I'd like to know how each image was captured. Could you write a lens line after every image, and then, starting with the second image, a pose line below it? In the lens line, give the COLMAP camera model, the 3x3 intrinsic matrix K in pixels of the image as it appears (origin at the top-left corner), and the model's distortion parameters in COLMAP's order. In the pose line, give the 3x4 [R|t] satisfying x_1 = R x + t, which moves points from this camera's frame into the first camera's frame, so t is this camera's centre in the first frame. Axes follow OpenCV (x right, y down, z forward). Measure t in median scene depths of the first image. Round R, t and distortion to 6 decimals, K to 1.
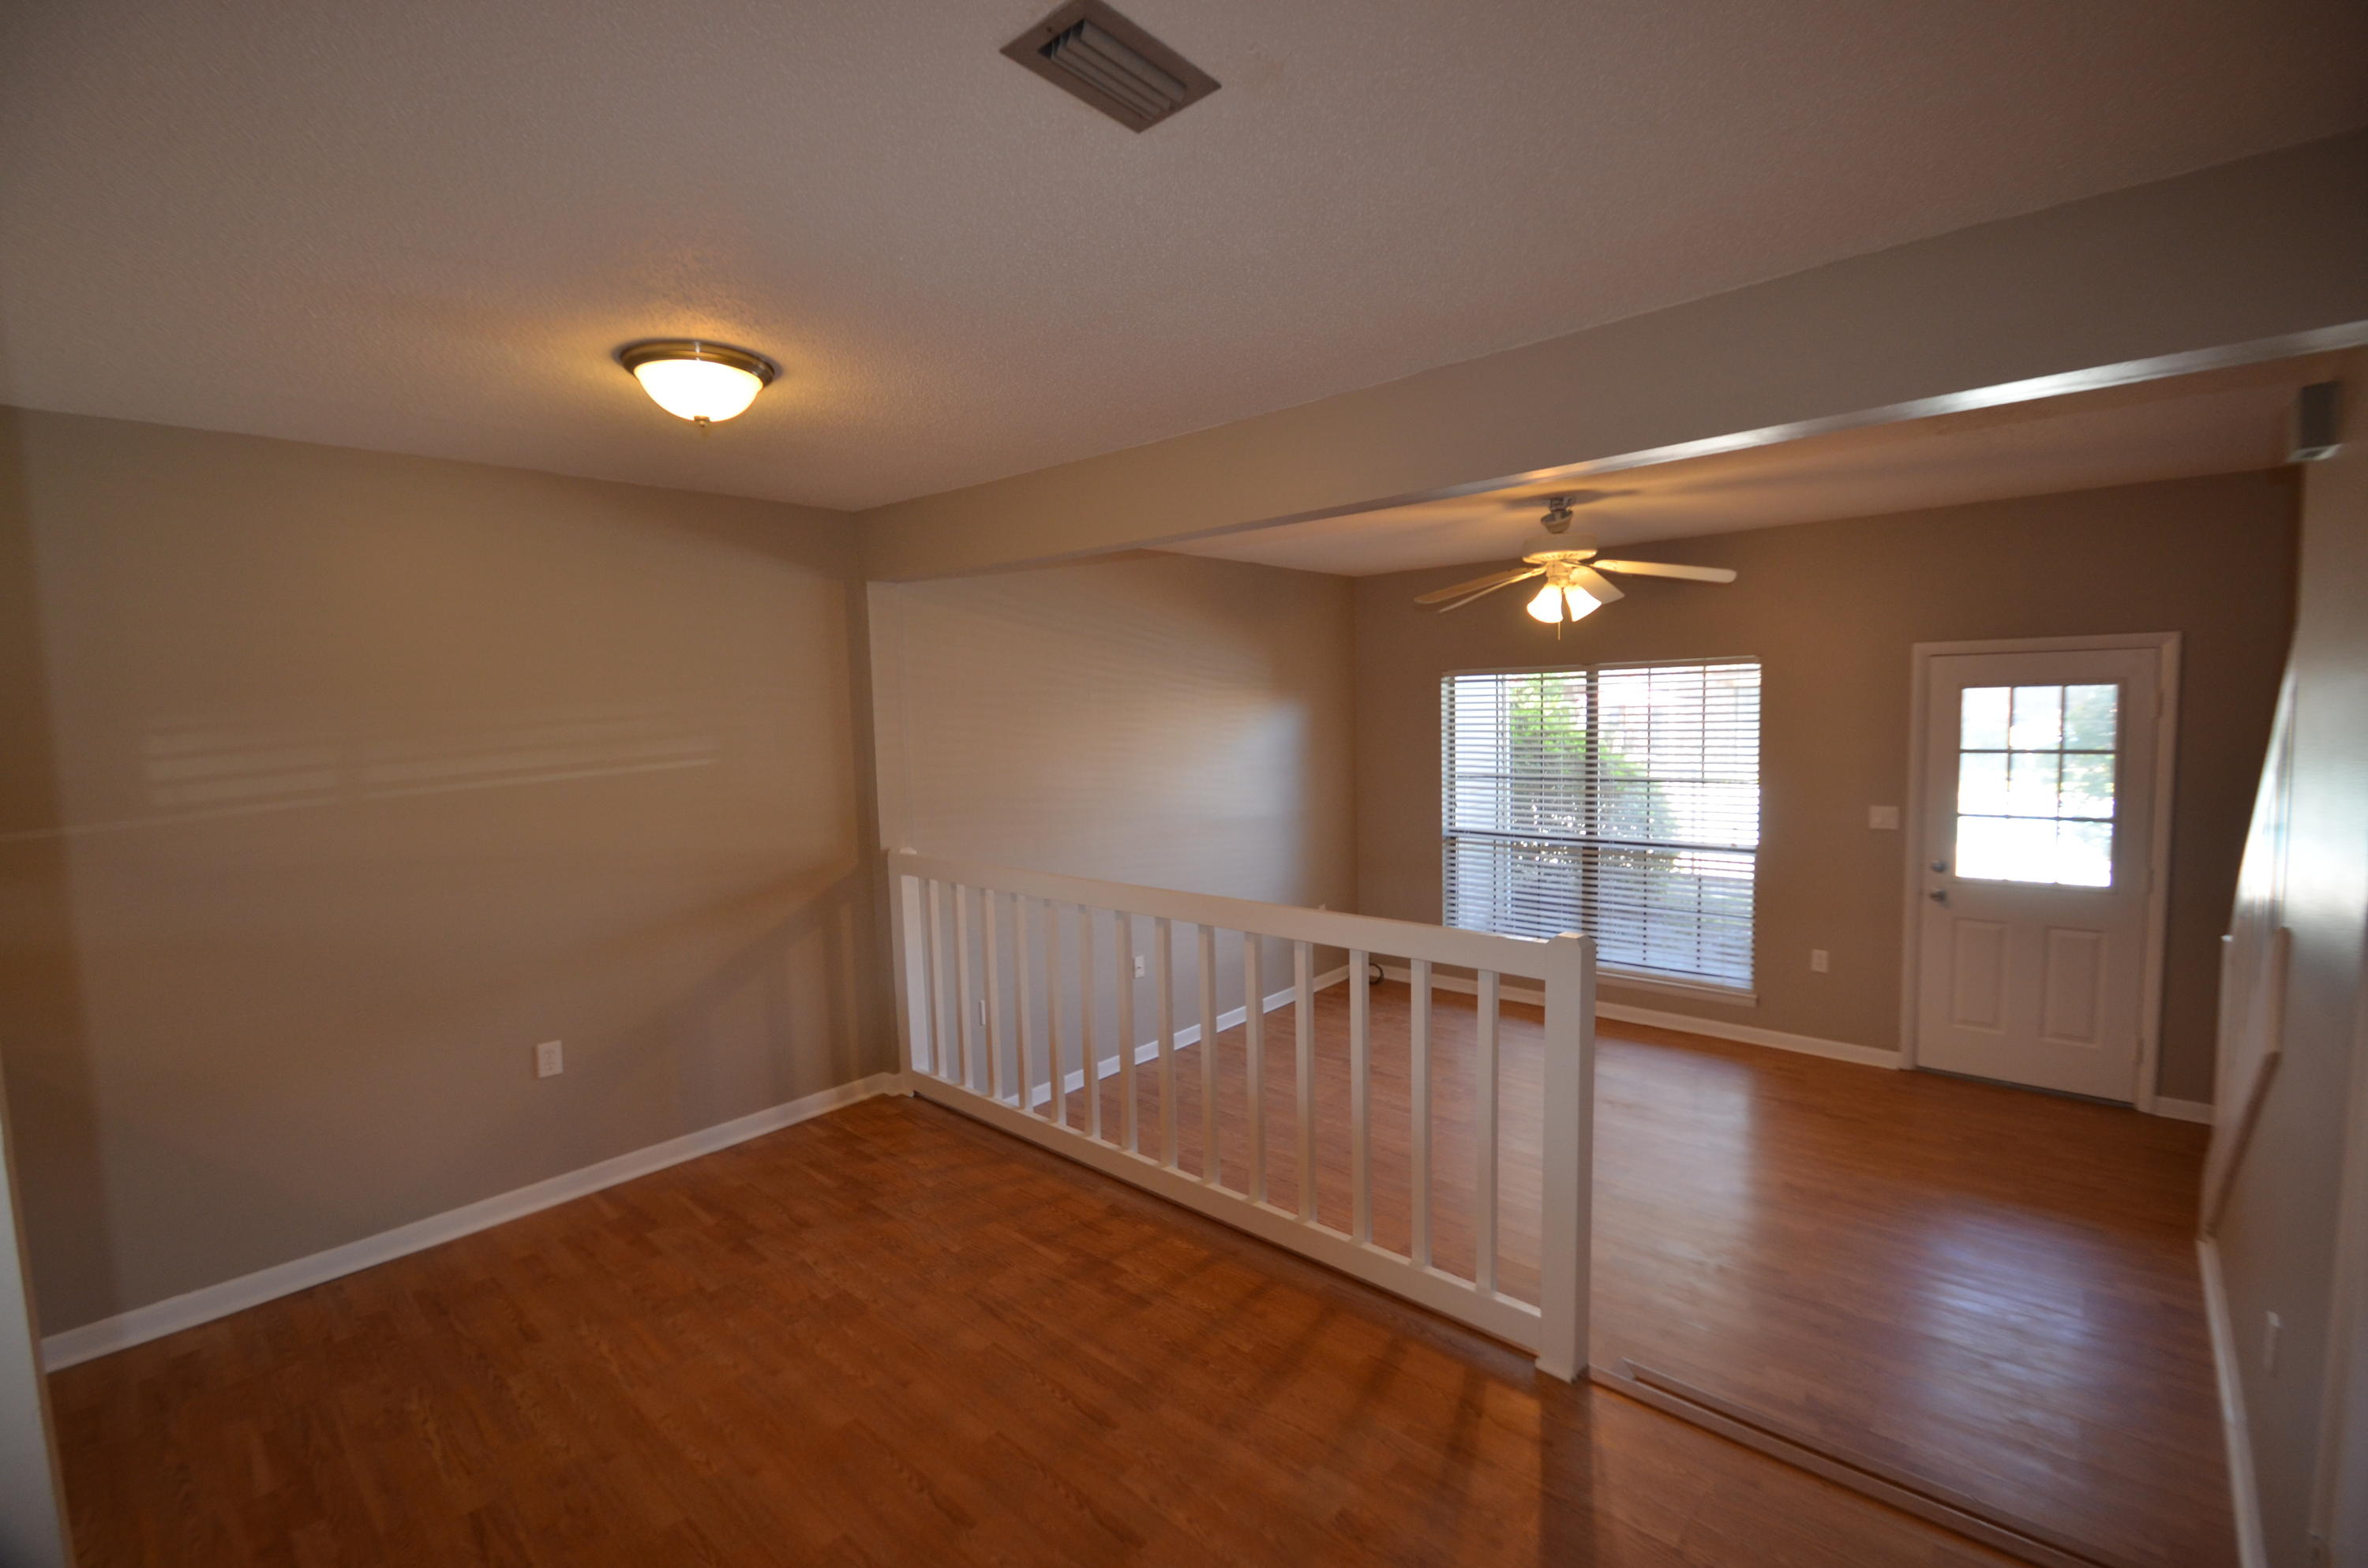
lens RADIAL K [[1041.8, 0, 1167.0], [0, 1041.8, 794.2], [0, 0, 1]] dist [0.018712, -0.019840]
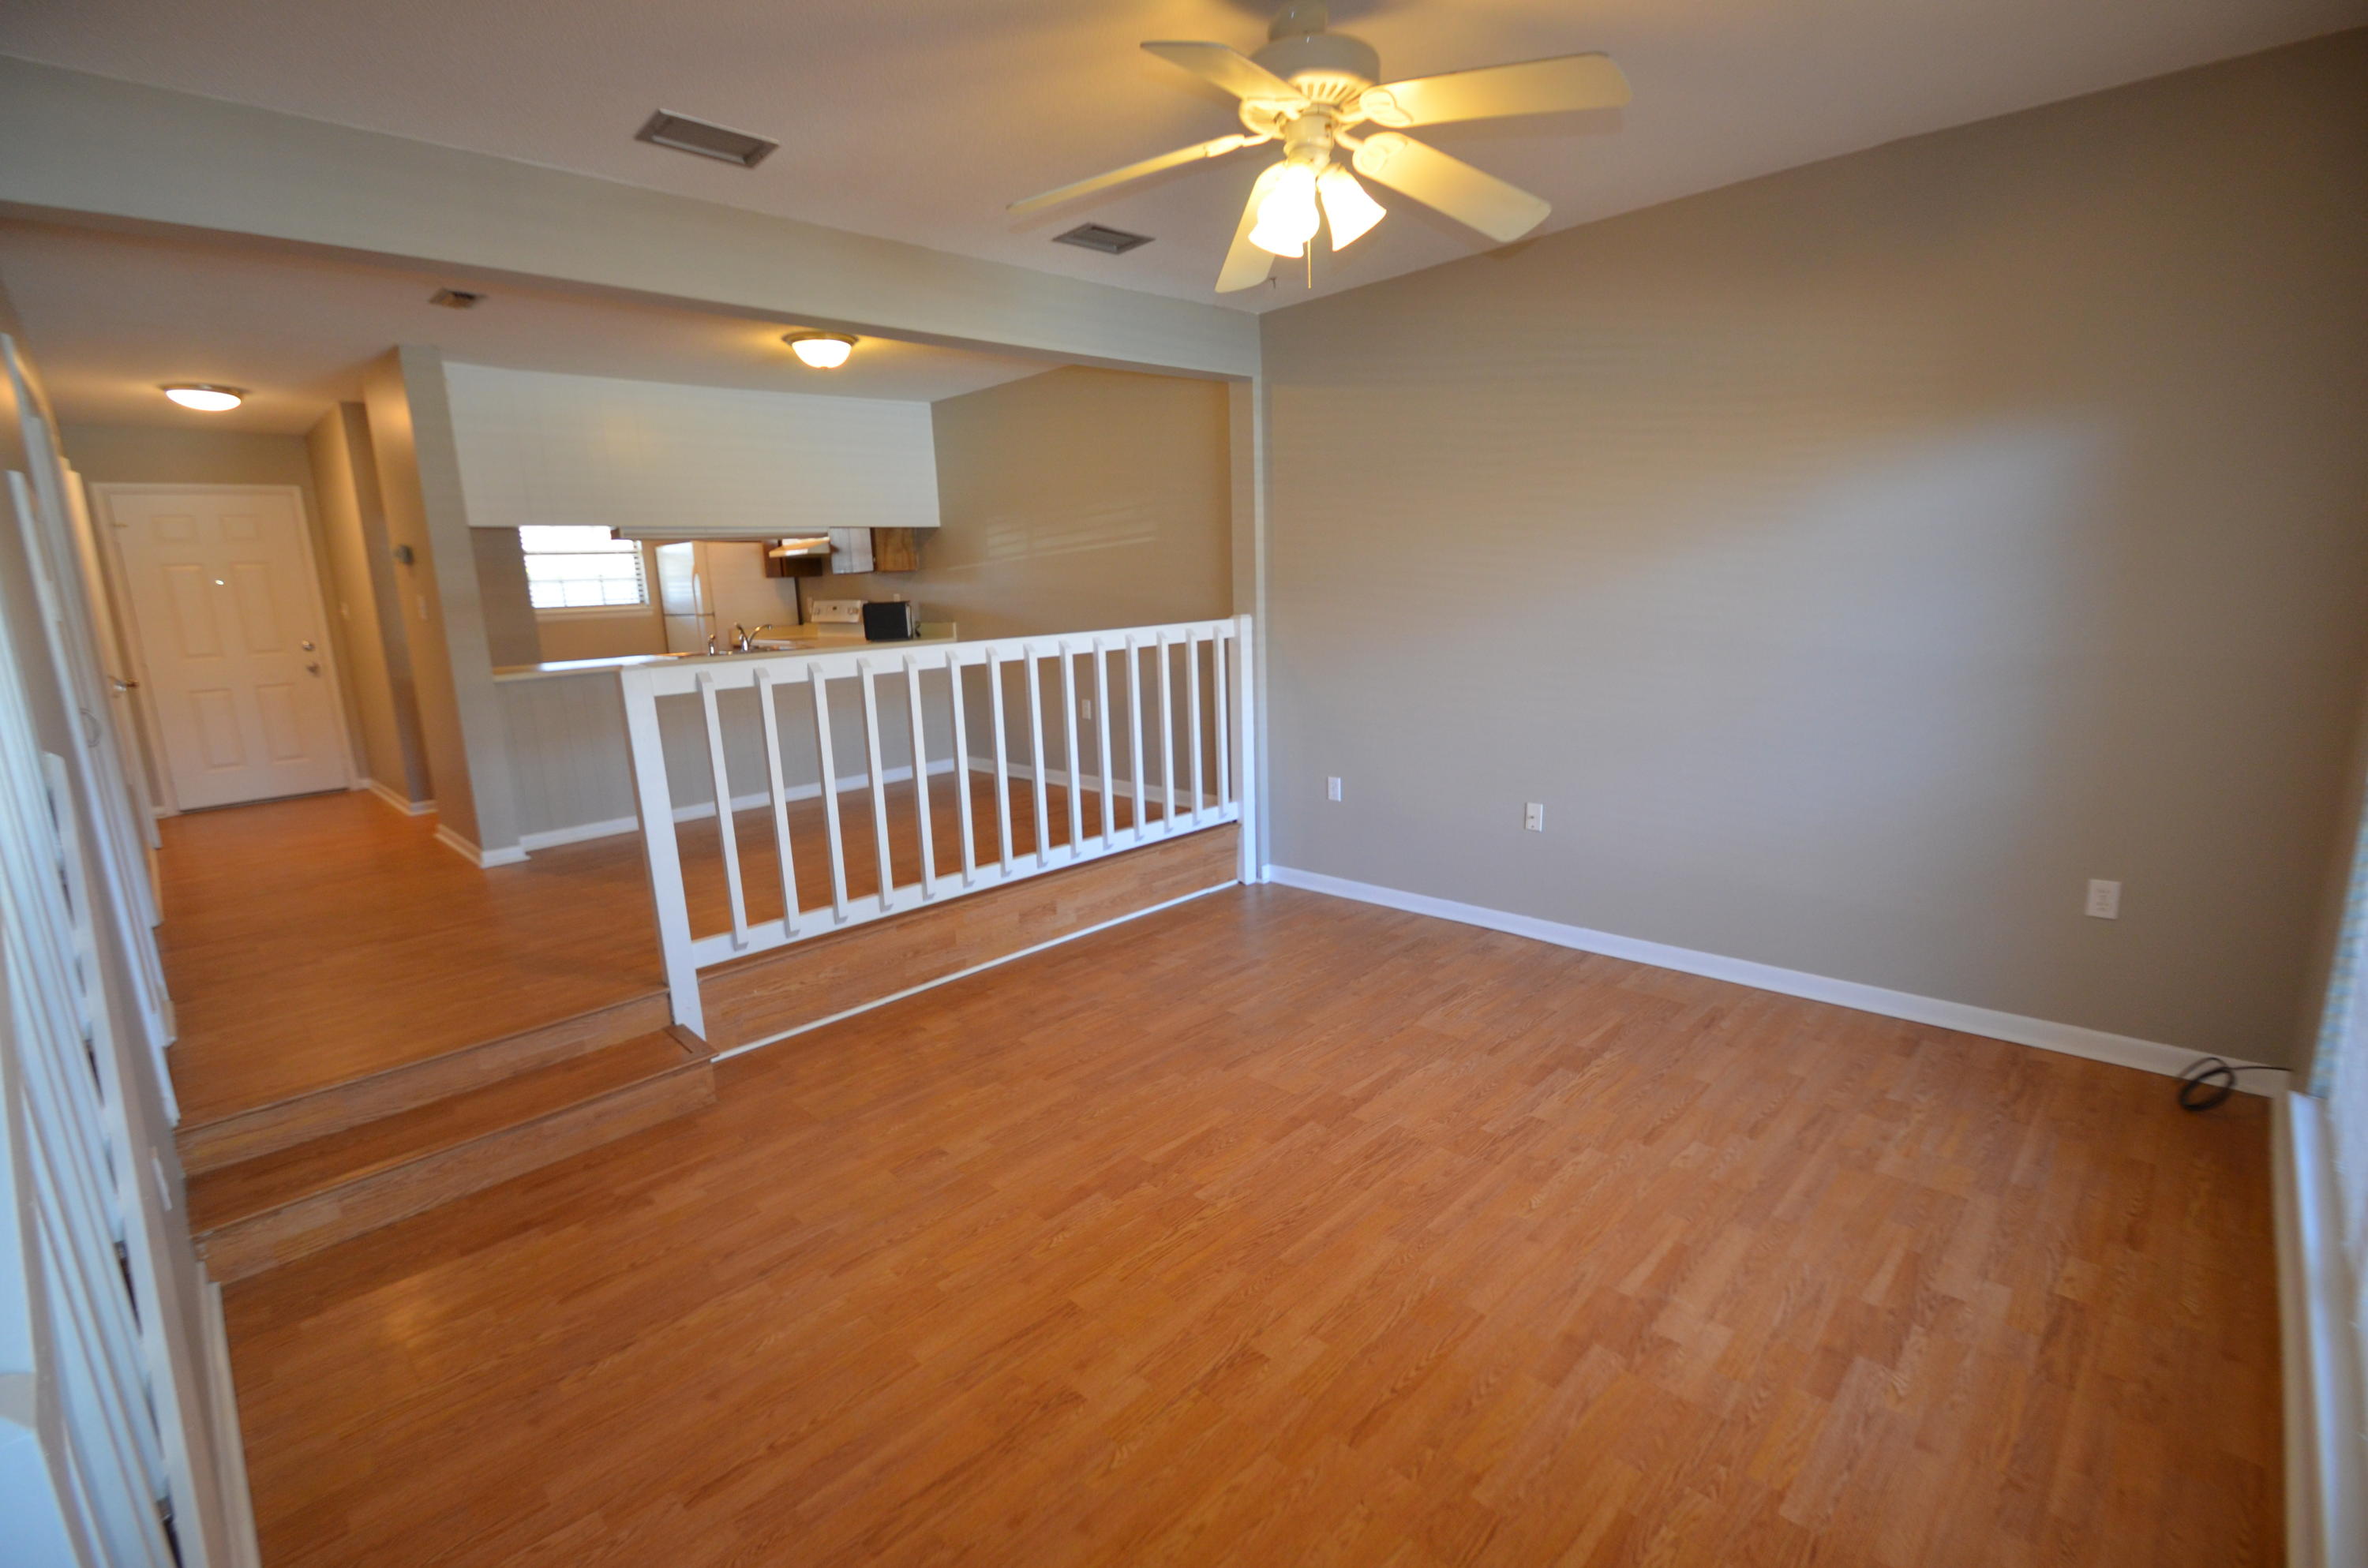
lens RADIAL K [[1041.8, 0, 1167.0], [0, 1041.8, 794.2], [0, 0, 1]] dist [0.018712, -0.019840]
pose [[-0.054351, 0.232337, -0.971116, 0.825173], [-0.044861, 0.971003, 0.234821, -0.022566], [0.997514, 0.056328, -0.042353, 0.857472]]
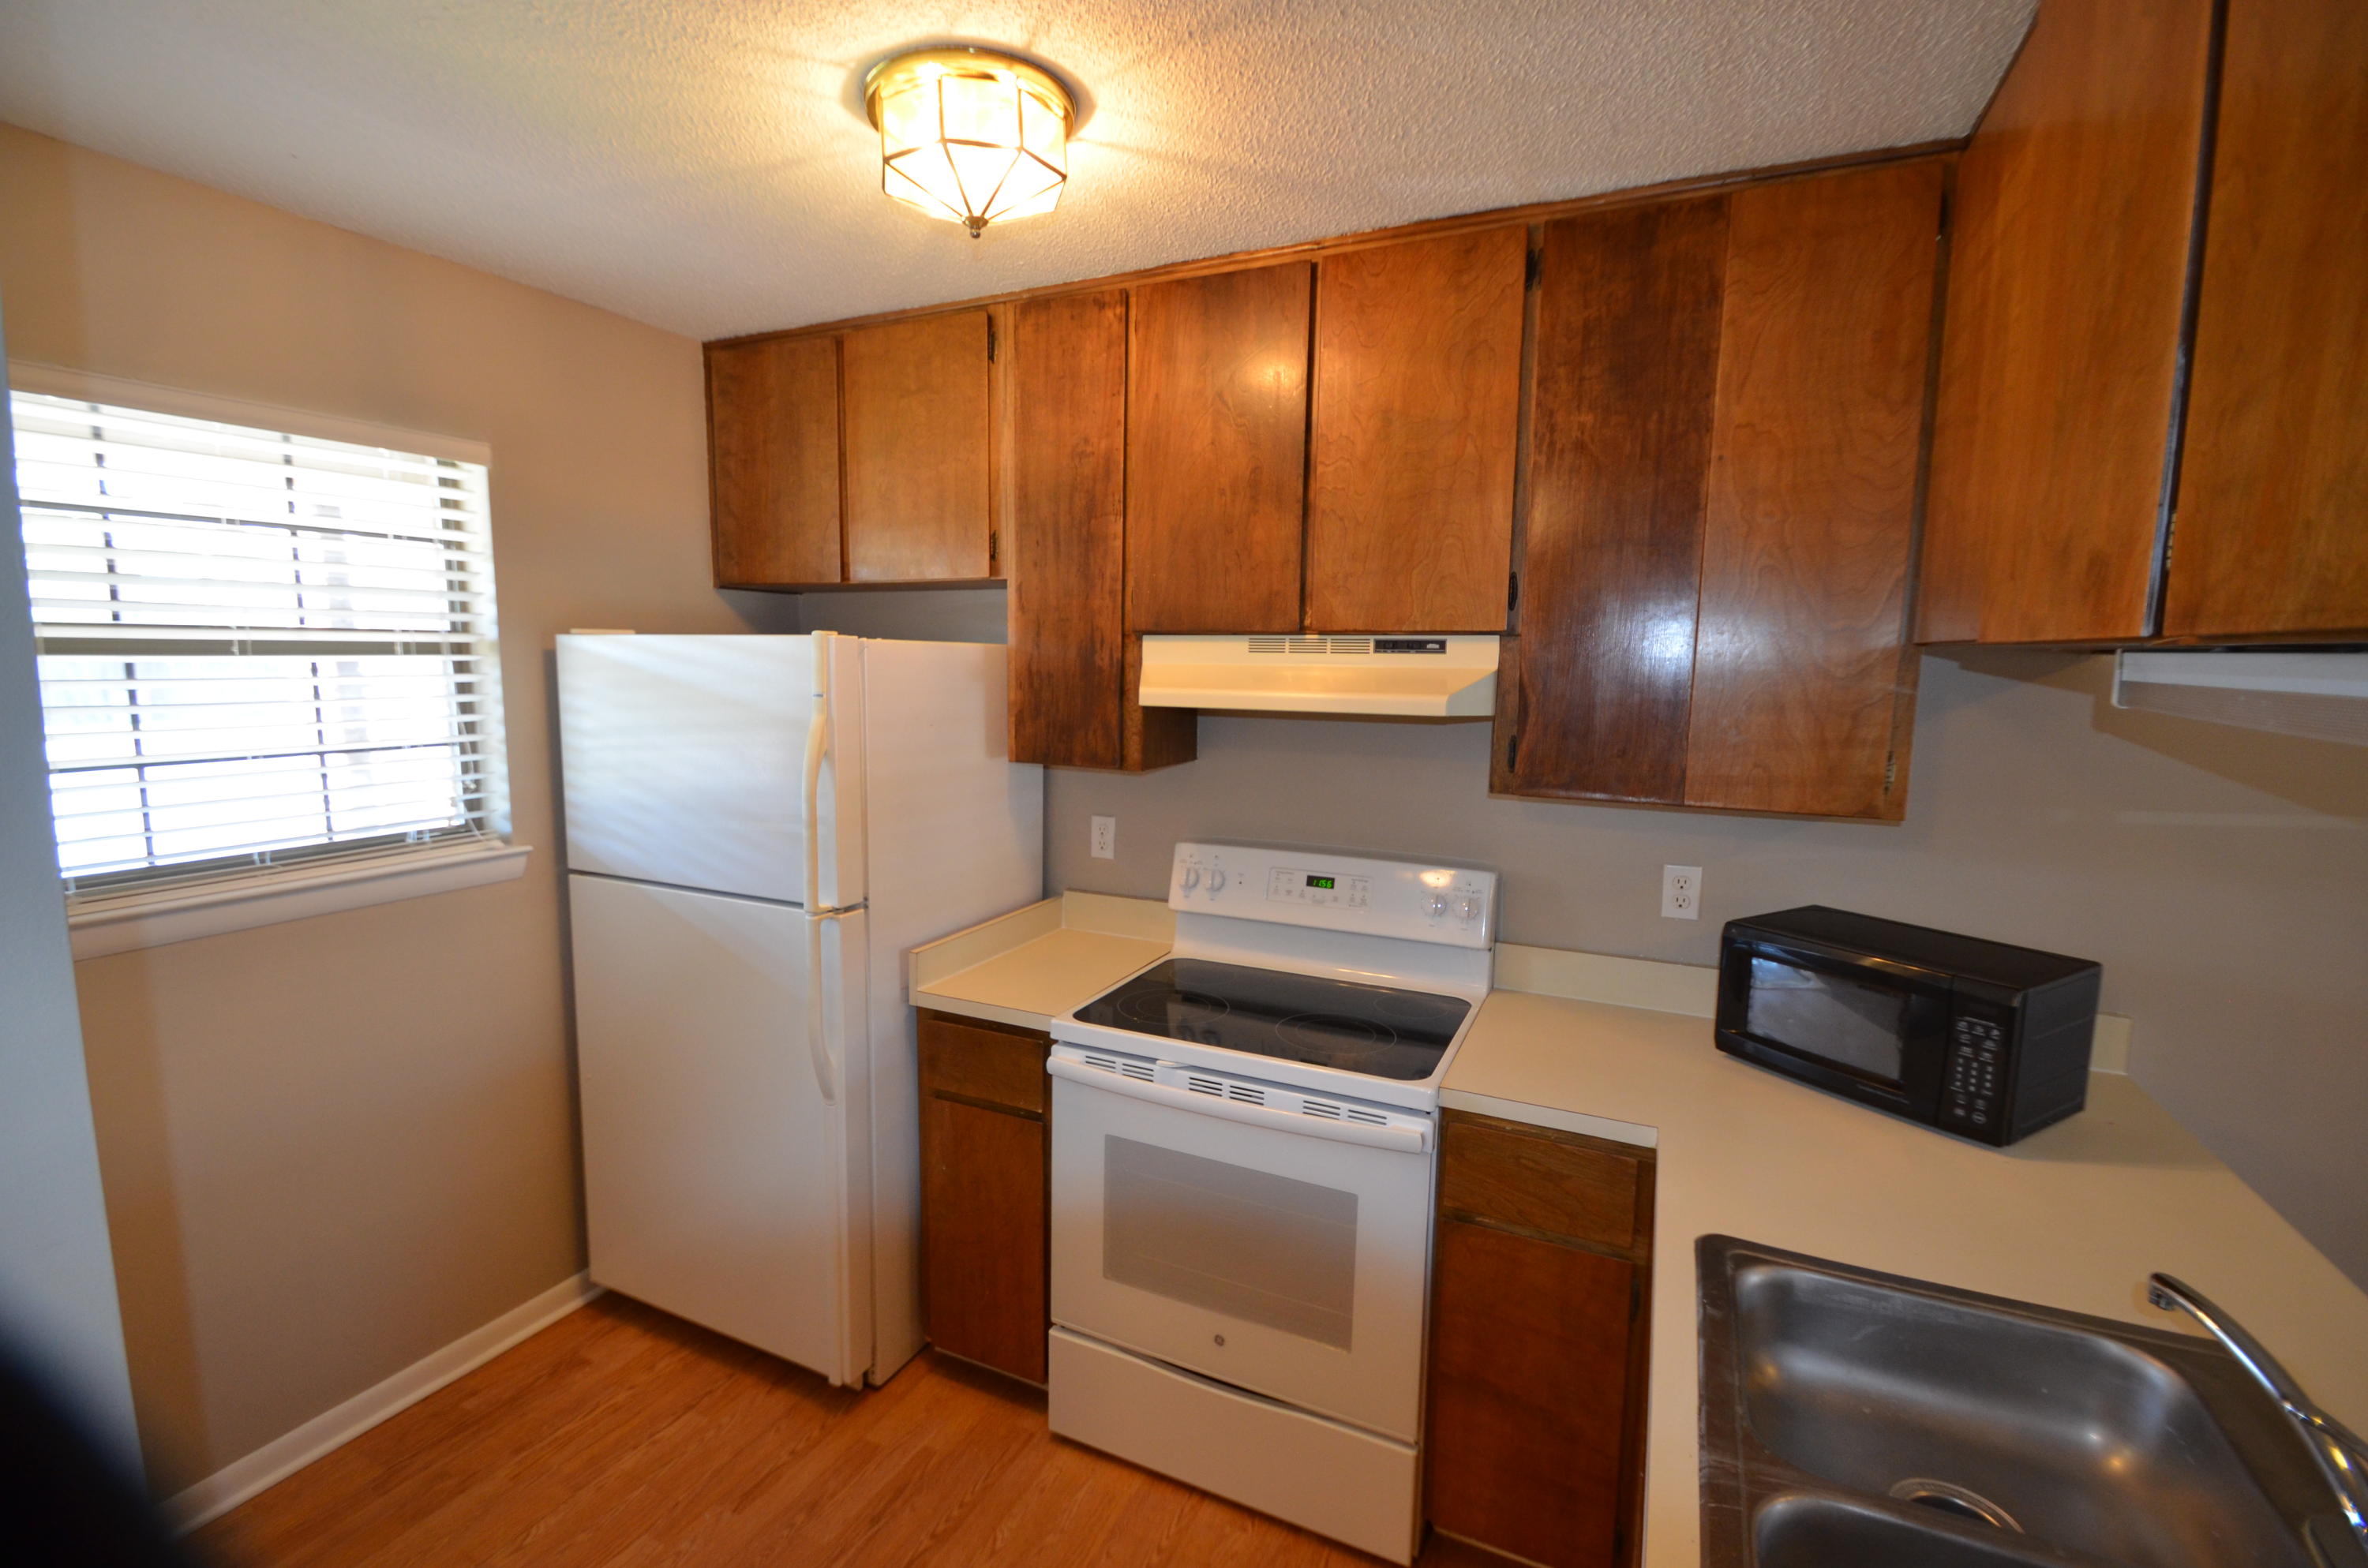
lens RADIAL K [[1041.8, 0, 1167.0], [0, 1041.8, 794.2], [0, 0, 1]] dist [0.018712, -0.019840]
pose [[0.276327, 0.150935, -0.949137, -0.354655], [-0.101386, 0.986658, 0.127385, 0.007284], [0.955701, 0.061030, 0.287943, 0.054928]]
